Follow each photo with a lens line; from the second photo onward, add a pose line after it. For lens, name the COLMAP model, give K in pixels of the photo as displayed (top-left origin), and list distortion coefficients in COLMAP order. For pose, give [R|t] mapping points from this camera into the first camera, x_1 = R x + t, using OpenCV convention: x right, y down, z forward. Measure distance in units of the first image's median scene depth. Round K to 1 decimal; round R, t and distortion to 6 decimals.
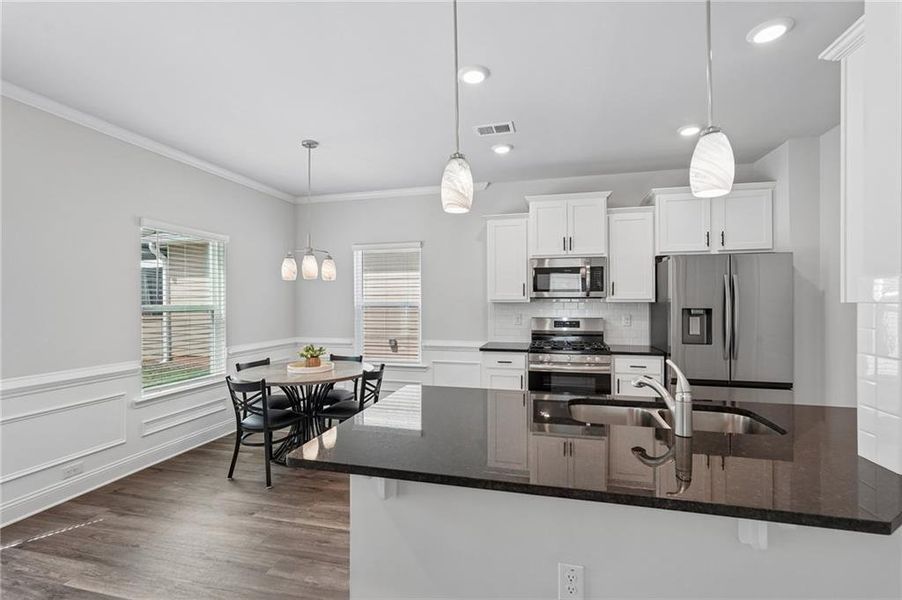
lens RADIAL K [[400.8, 0, 449.5], [0, 400.8, 301.5], [0, 0, 1]] dist [-0.001536, 0.000082]
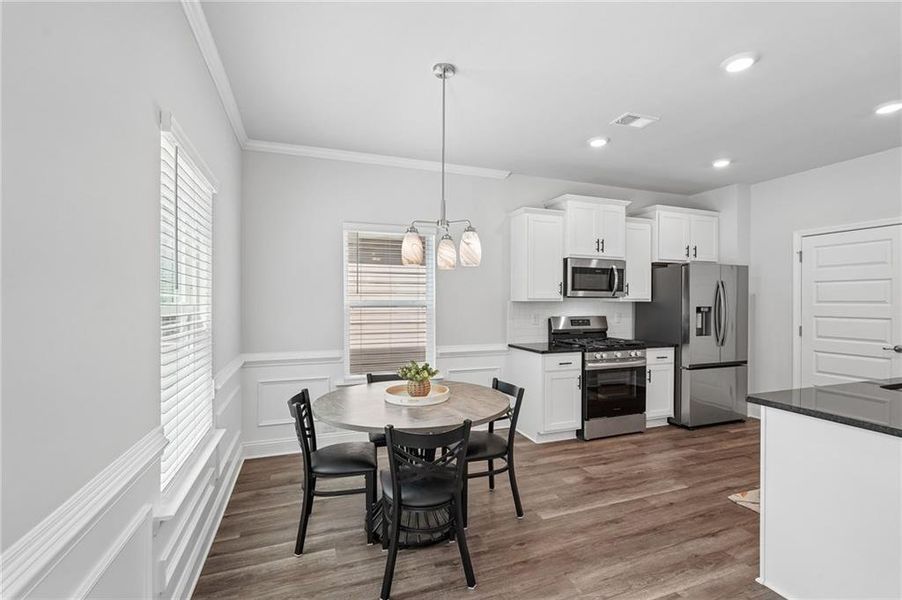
lens RADIAL K [[400.0, 0, 448.9], [0, 400.0, 304.5], [0, 0, 1]] dist [-0.002377, 0.007261]
pose [[0.820683, 0.000959, 0.571383, -0.634904], [-0.003481, 0.999988, 0.003322, 0.007761], [-0.571374, -0.004716, 0.820676, 0.372348]]
